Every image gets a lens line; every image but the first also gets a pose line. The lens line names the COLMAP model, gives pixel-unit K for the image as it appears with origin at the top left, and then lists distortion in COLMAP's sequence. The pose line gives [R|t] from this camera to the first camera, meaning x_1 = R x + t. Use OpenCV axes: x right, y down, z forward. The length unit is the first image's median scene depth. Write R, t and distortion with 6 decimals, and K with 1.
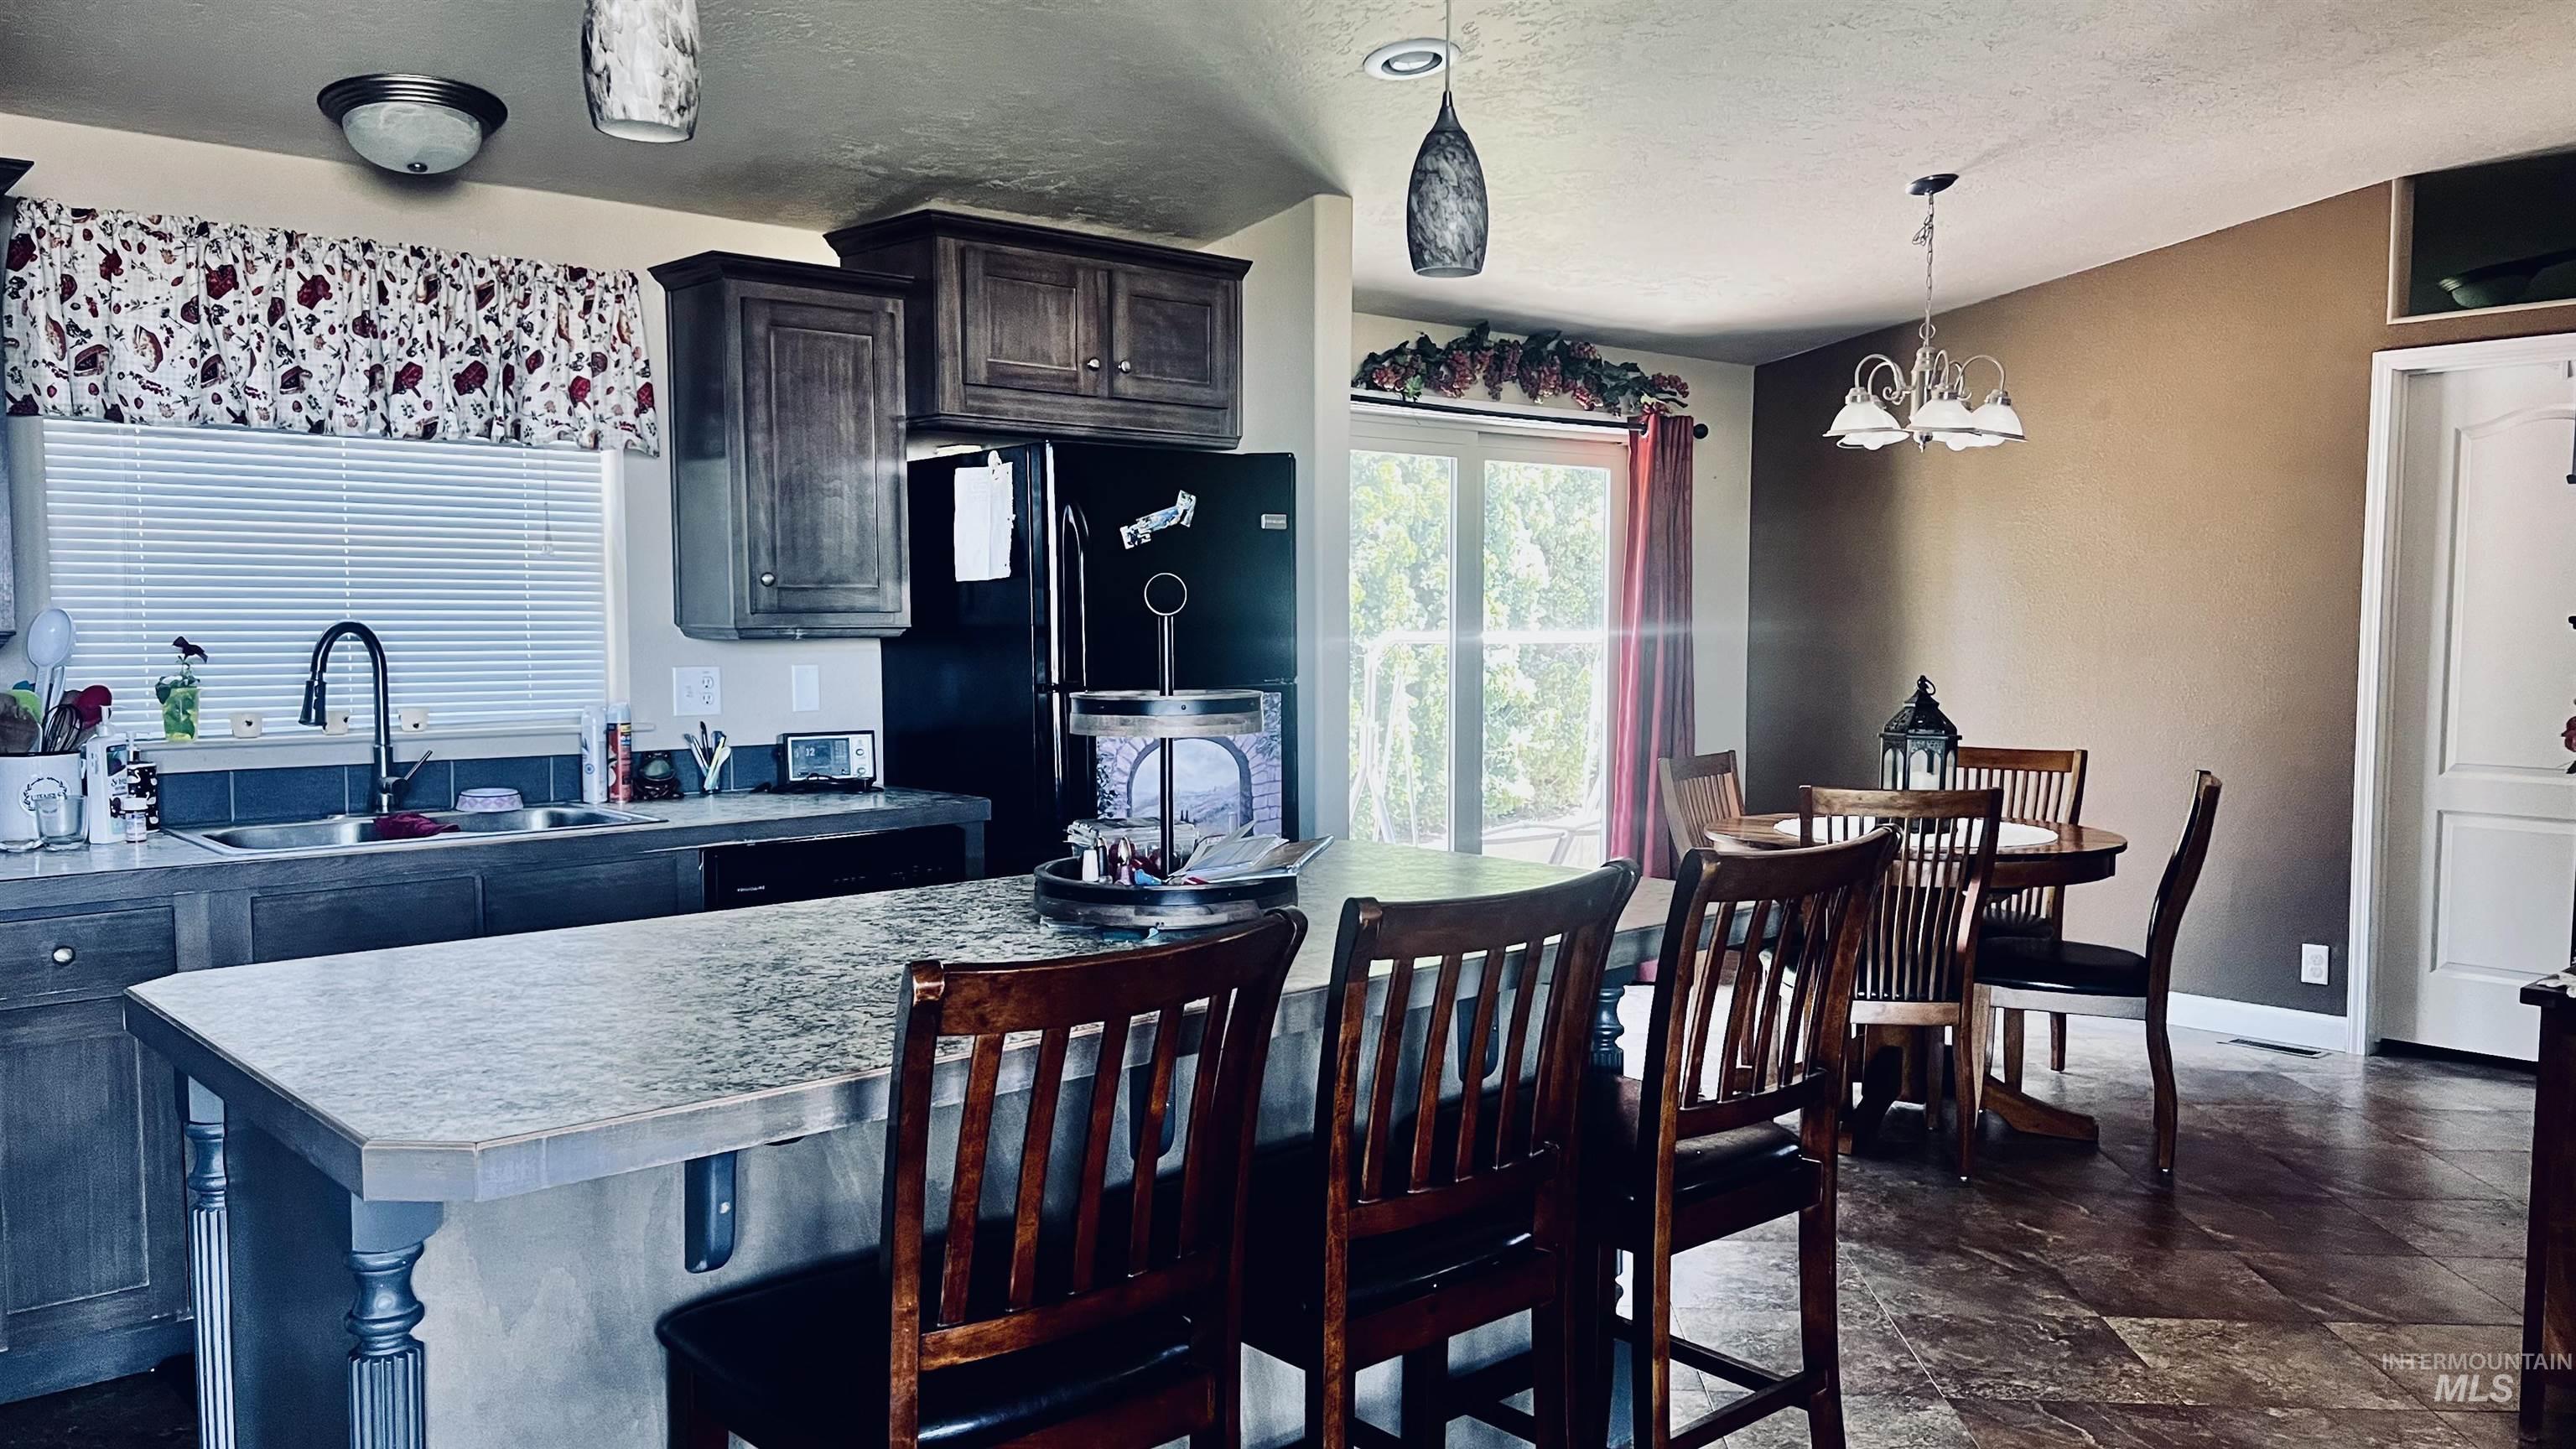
lens RADIAL K [[1940.0, 0, 1274.9], [0, 1940.0, 715.6], [0, 0, 1]] dist [0.047375, -0.042883]
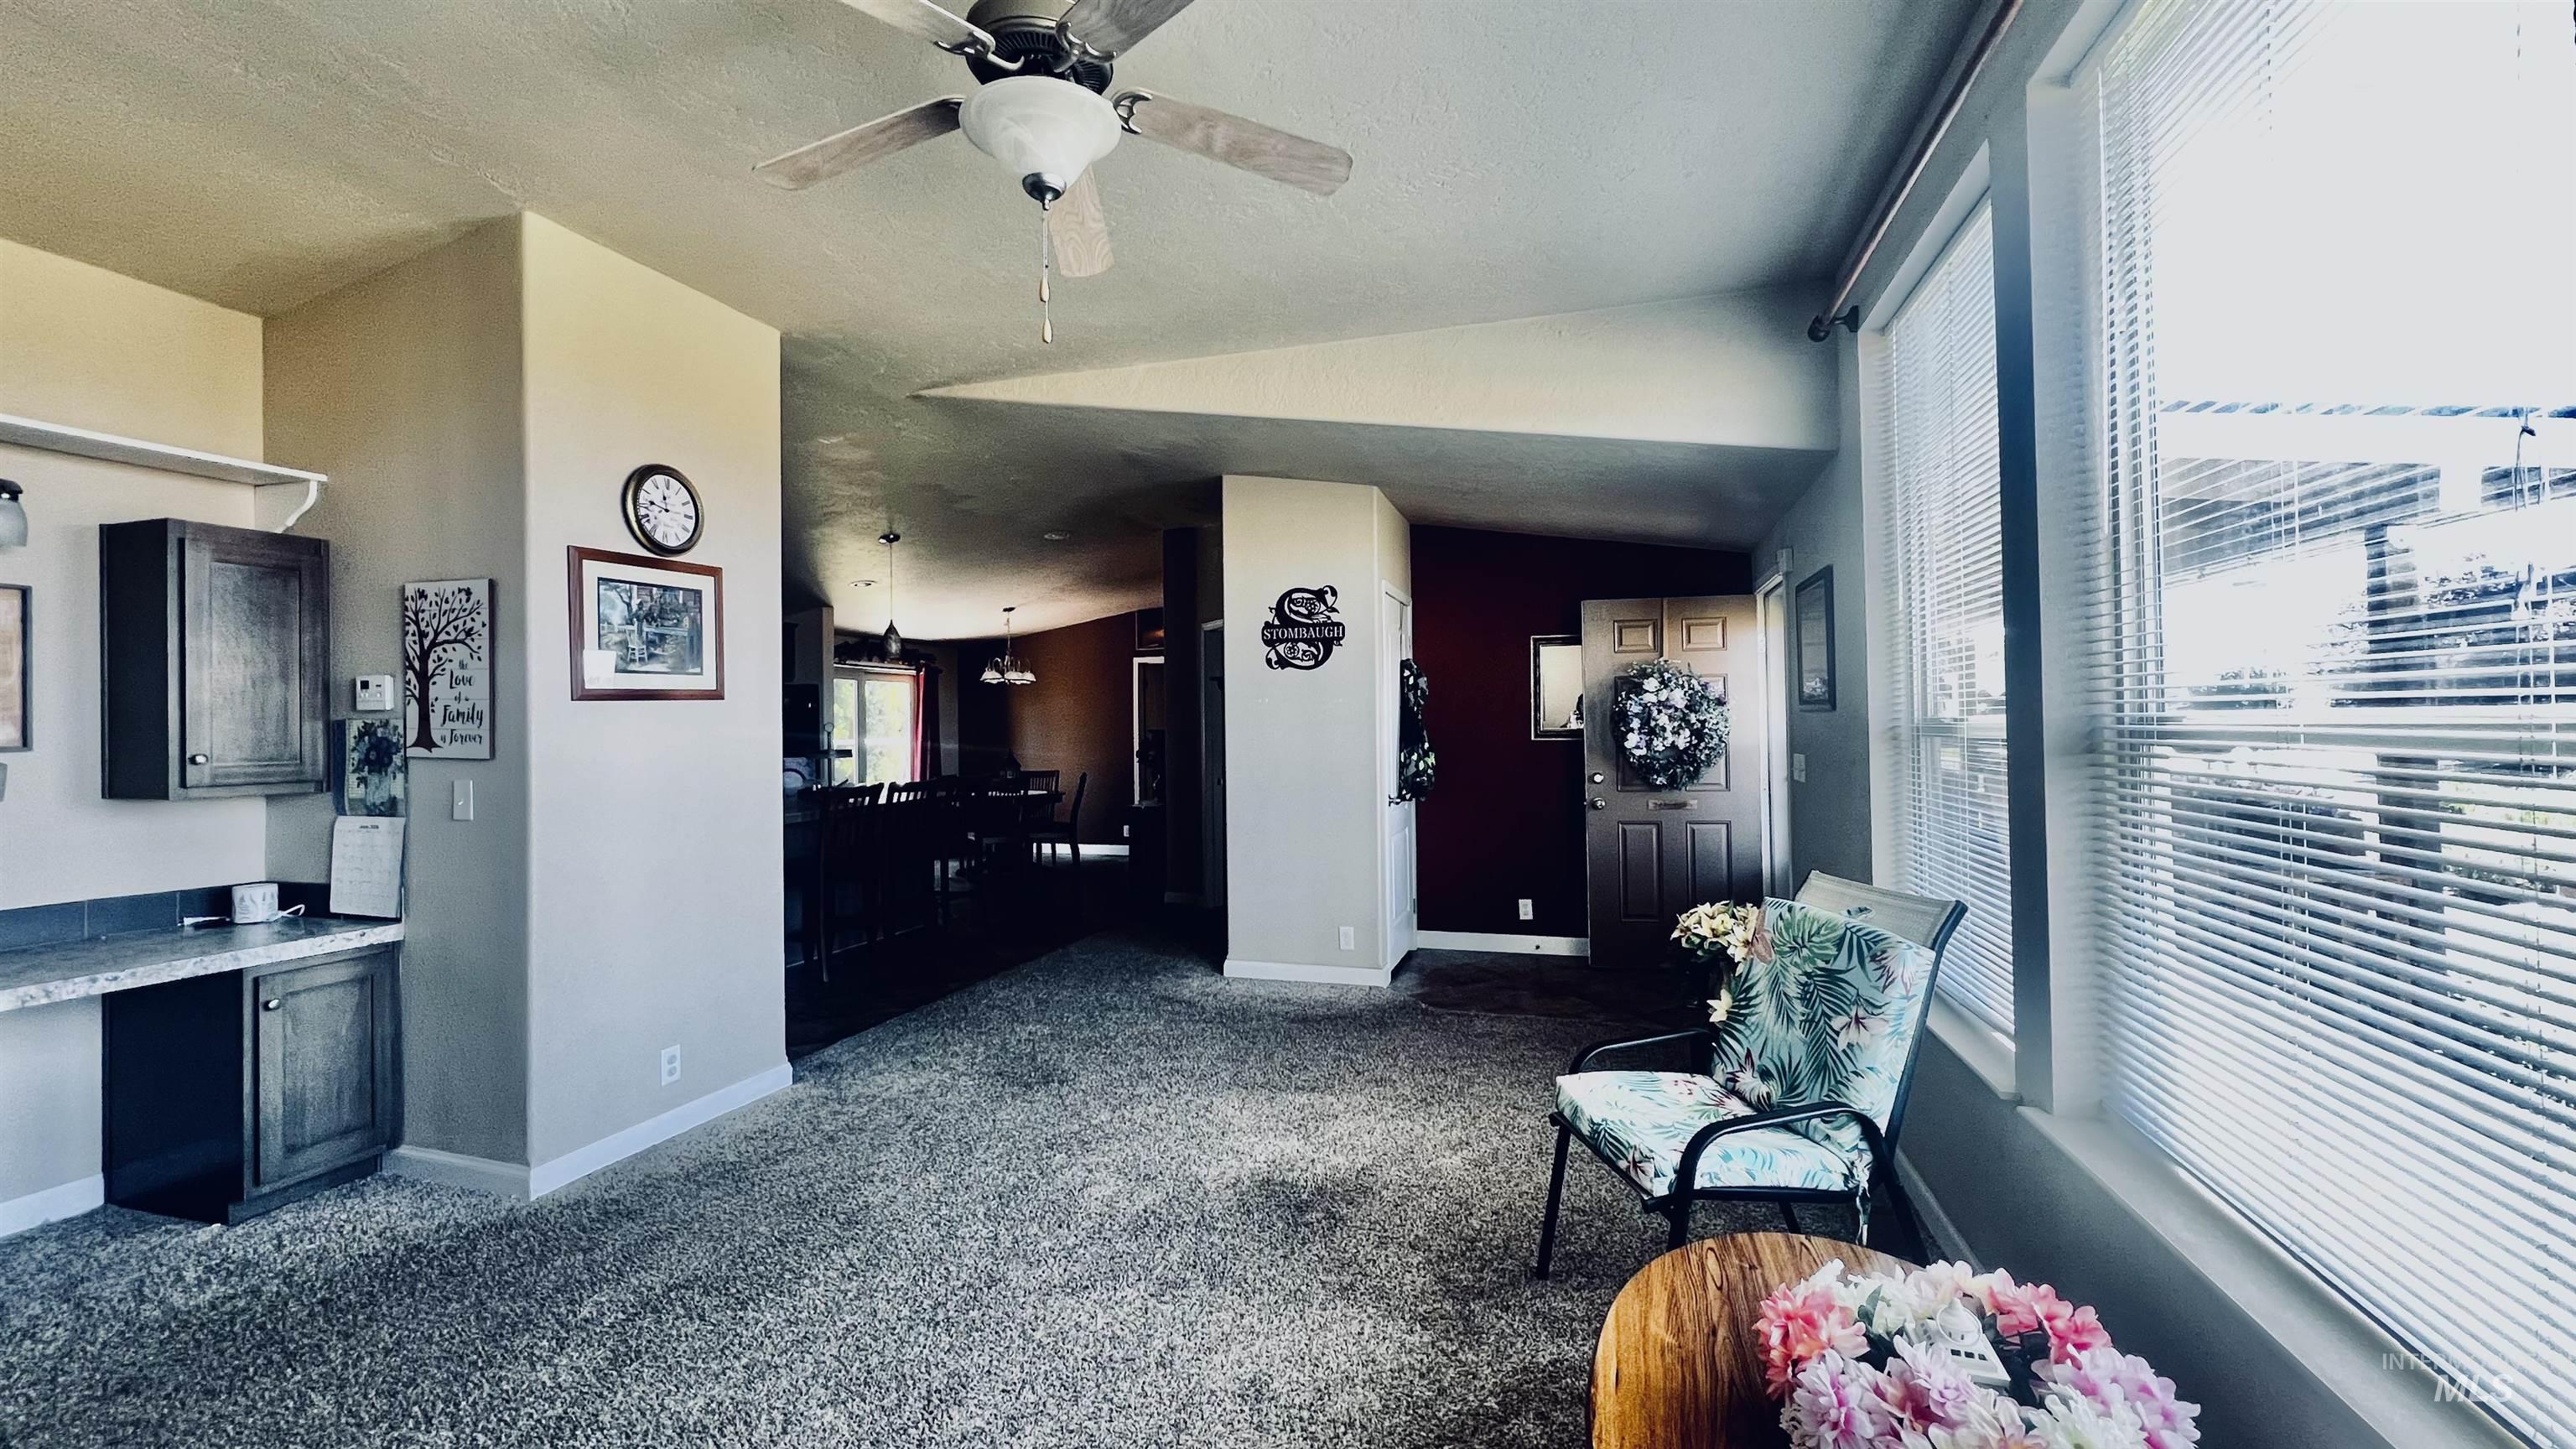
lens RADIAL K [[1053.0, 0, 1288.1], [0, 1053.0, 720.0], [0, 0, 1]] dist [0.000260, 0.000002]
pose [[0.855727, -0.010540, 0.517320, -0.245781], [0.047470, 0.997175, -0.058206, 0.068402], [-0.515246, 0.074366, 0.853810, -0.986991]]
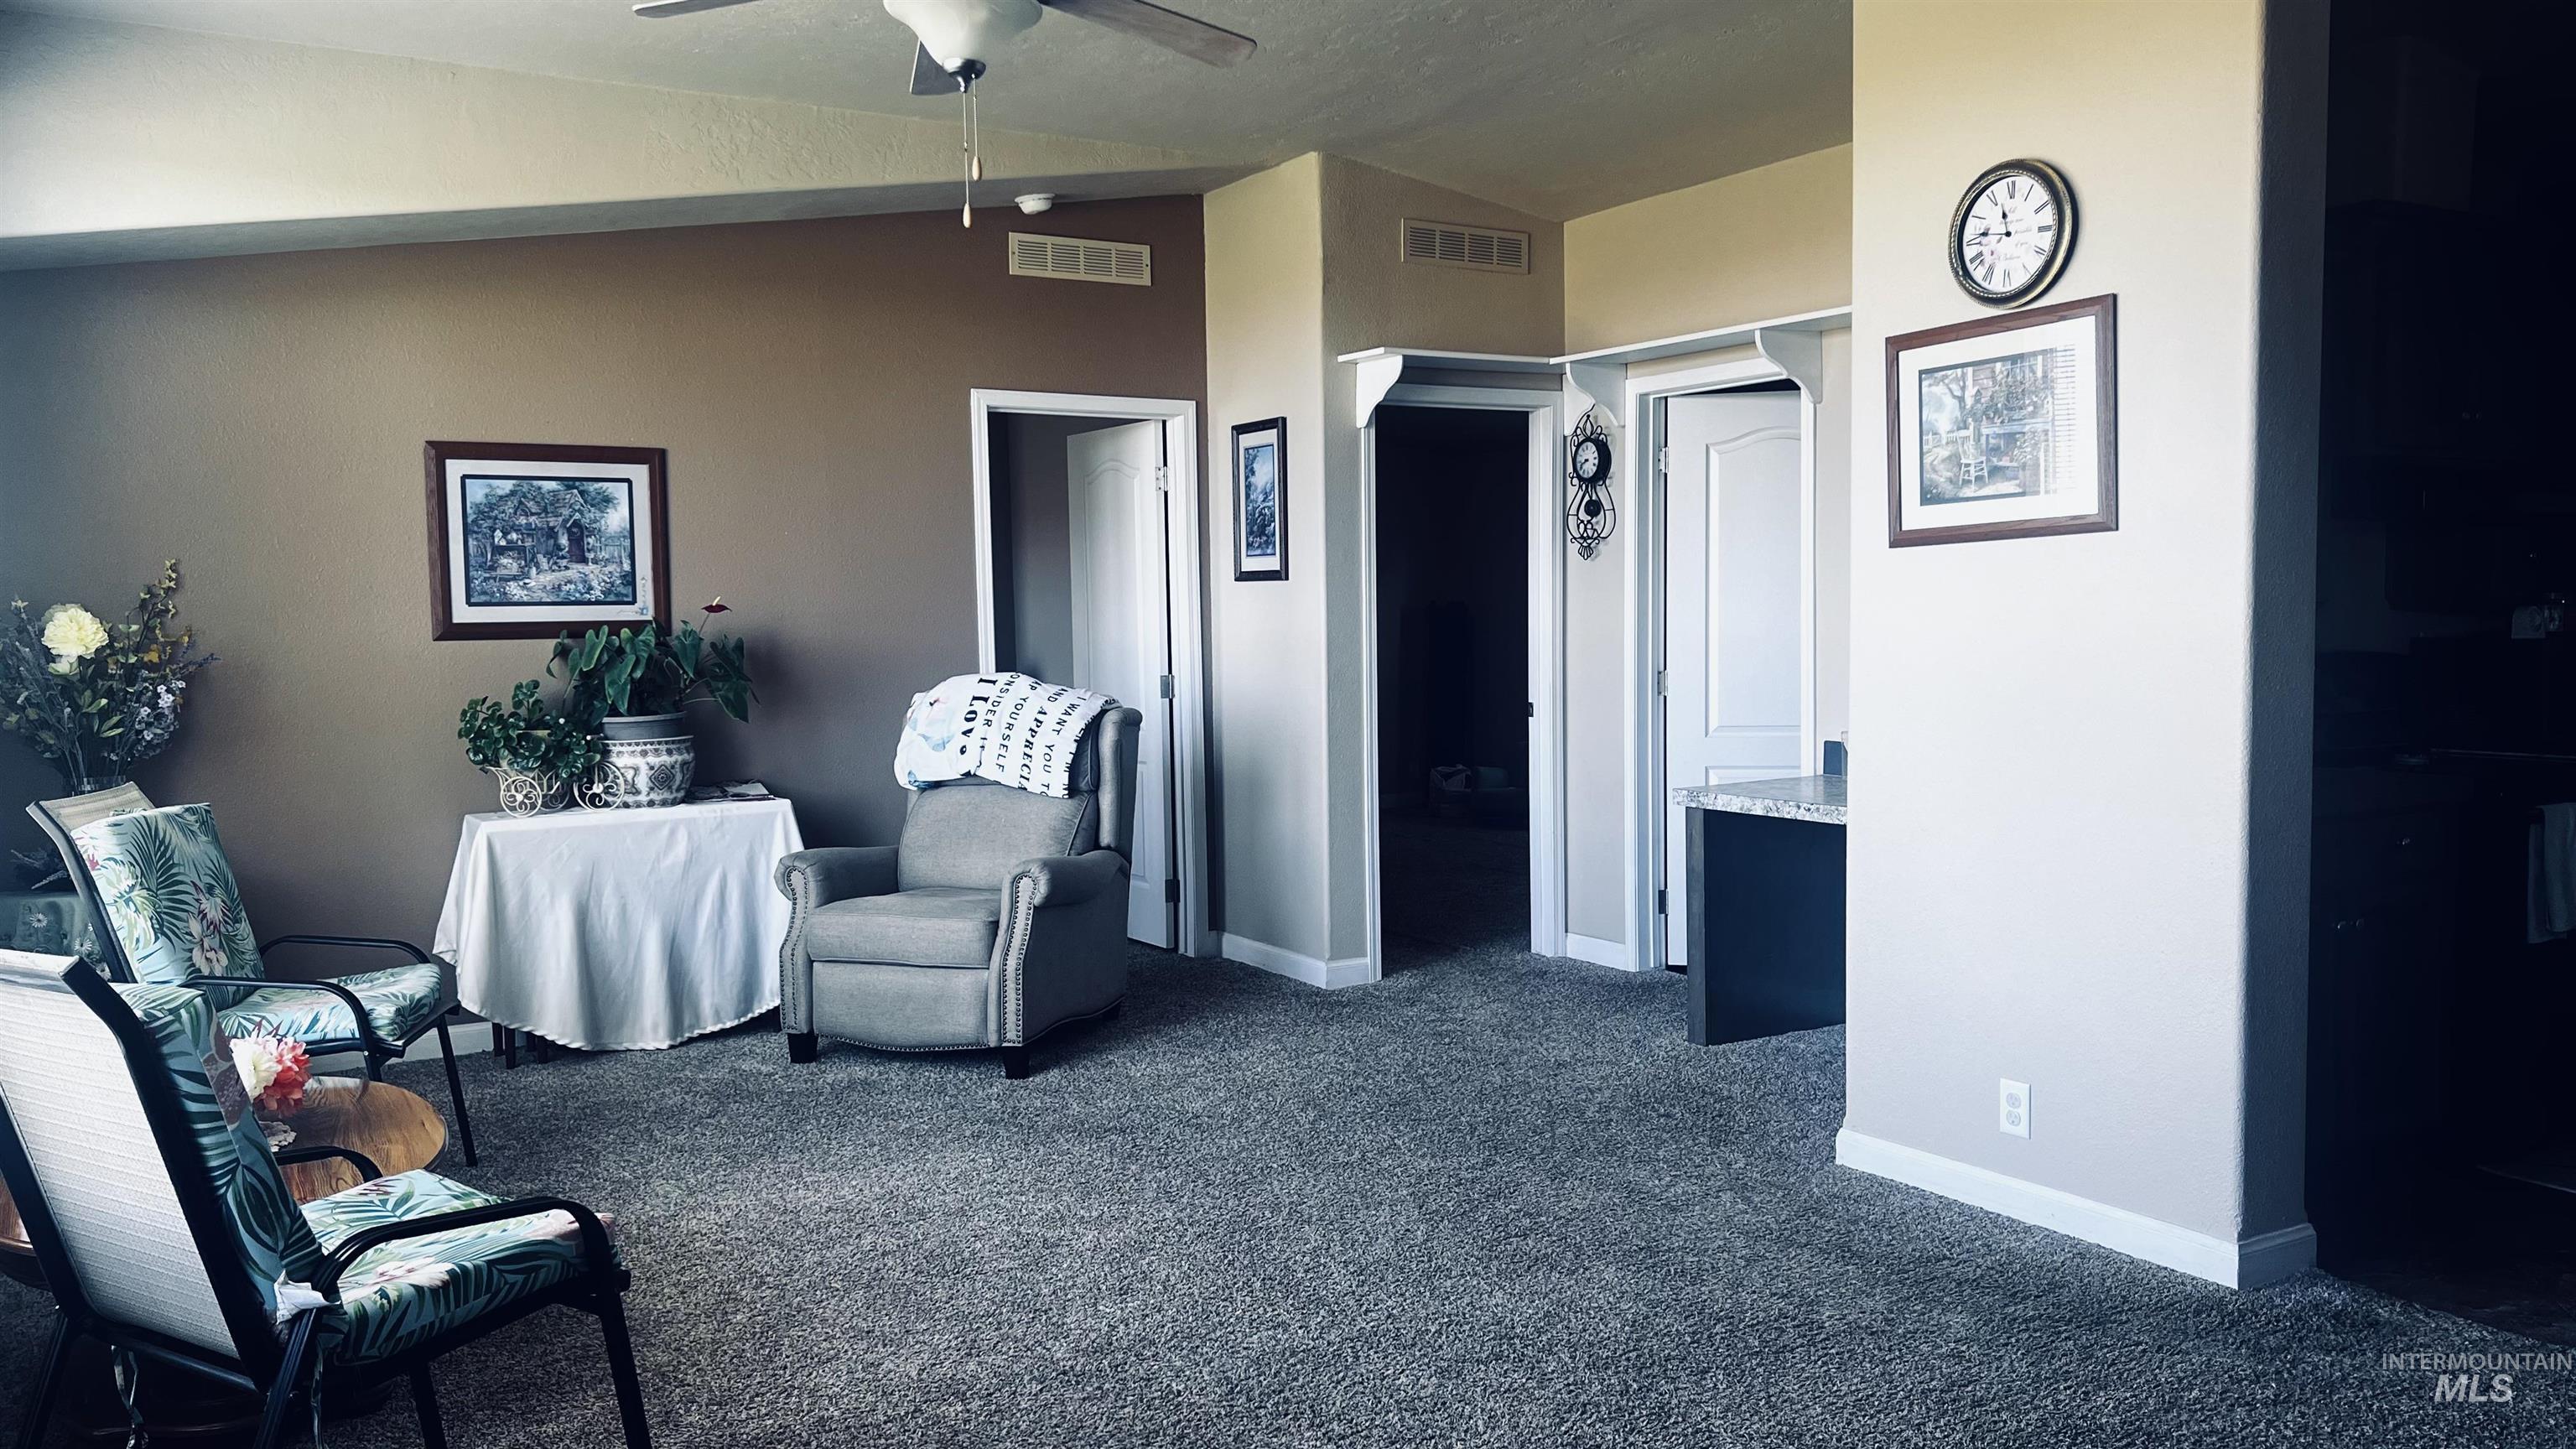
lens RADIAL K [[1940.0, 0, 1284.7], [0, 1940.0, 726.8], [0, 0, 1]] dist [0.047375, -0.042883]
pose [[-0.159886, 0.056964, -0.985490, 0.716288], [-0.041750, 0.997050, 0.064406, 0.030260], [0.986252, 0.051442, -0.157036, -0.278086]]
